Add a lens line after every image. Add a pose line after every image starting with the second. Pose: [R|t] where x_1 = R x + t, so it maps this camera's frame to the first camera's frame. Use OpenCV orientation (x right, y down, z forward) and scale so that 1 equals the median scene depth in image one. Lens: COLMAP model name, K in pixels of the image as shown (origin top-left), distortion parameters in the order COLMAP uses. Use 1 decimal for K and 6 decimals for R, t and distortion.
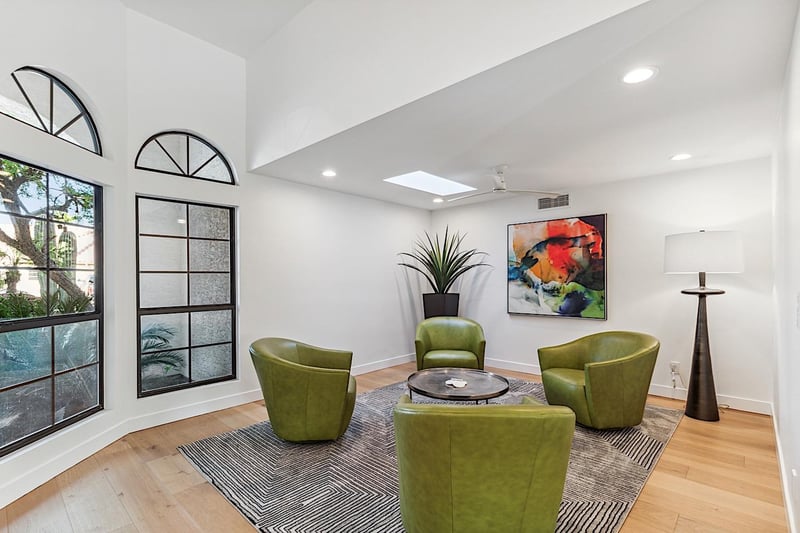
lens RADIAL K [[376.3, 0, 400.0], [0, 376.3, 271.5], [0, 0, 1]] dist [0.008112, -0.001077]
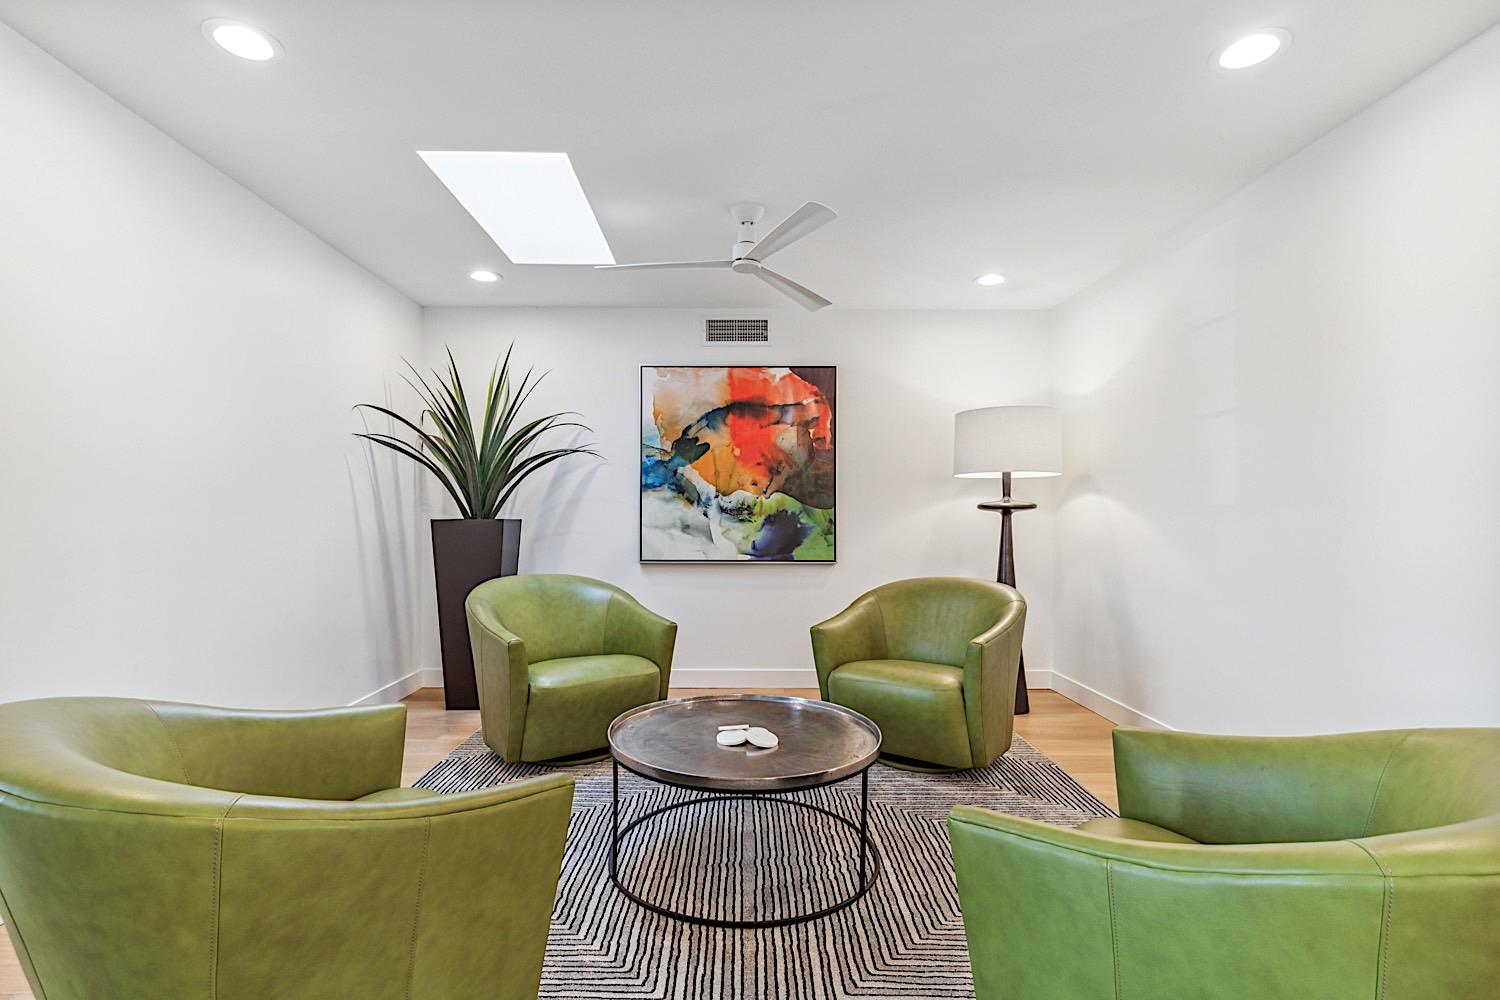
lens RADIAL K [[705.5, 0, 744.9], [0, 705.5, 501.4], [0, 0, 1]] dist [0.008112, -0.001077]
pose [[0.734488, 0.020300, 0.678317, -0.212811], [-0.020093, 0.999765, -0.008163, 0.047311], [-0.678324, -0.007634, 0.734724, 0.325925]]
